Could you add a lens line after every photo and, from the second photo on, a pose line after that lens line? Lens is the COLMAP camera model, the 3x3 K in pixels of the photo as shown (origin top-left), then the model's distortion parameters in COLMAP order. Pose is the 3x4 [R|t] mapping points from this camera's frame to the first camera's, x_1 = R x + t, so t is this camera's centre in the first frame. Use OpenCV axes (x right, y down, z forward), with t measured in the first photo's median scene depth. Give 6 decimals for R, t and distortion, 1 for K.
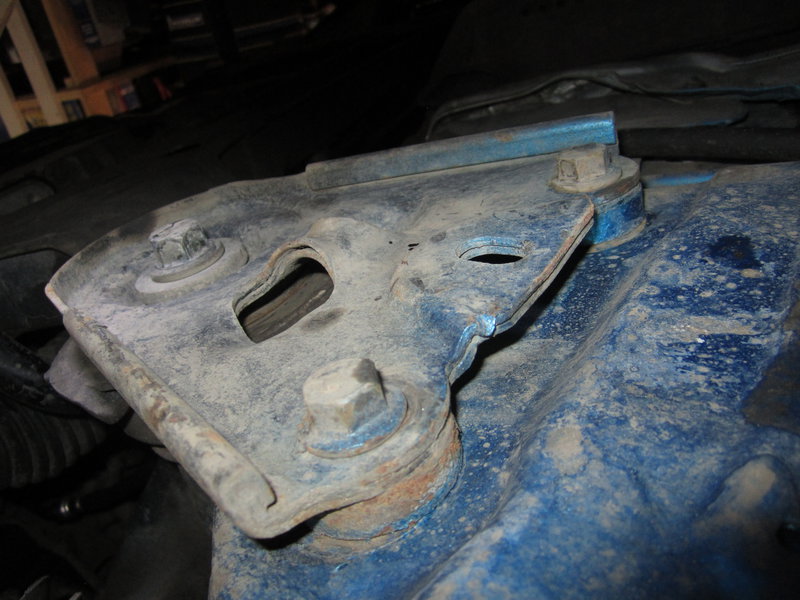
lens RADIAL K [[661.0, 0, 400.0], [0, 661.0, 300.0], [0, 0, 1]] dist [-0.045648, 0.016823]
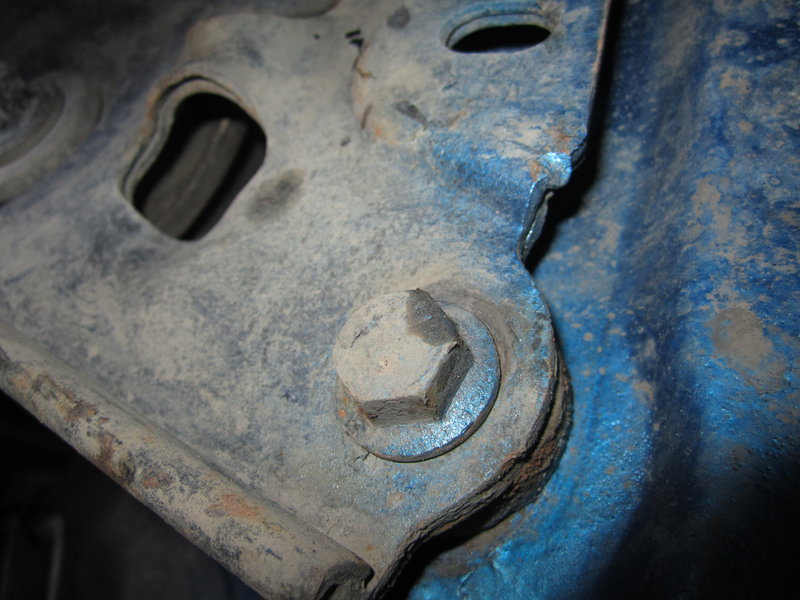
lens RADIAL K [[661.0, 0, 400.0], [0, 661.0, 300.0], [0, 0, 1]] dist [-0.045648, 0.016823]
pose [[0.949408, -0.293590, 0.111489, -0.116326], [0.226481, 0.886021, 0.404565, -0.134248], [-0.217558, -0.358847, 0.907688, 0.373850]]
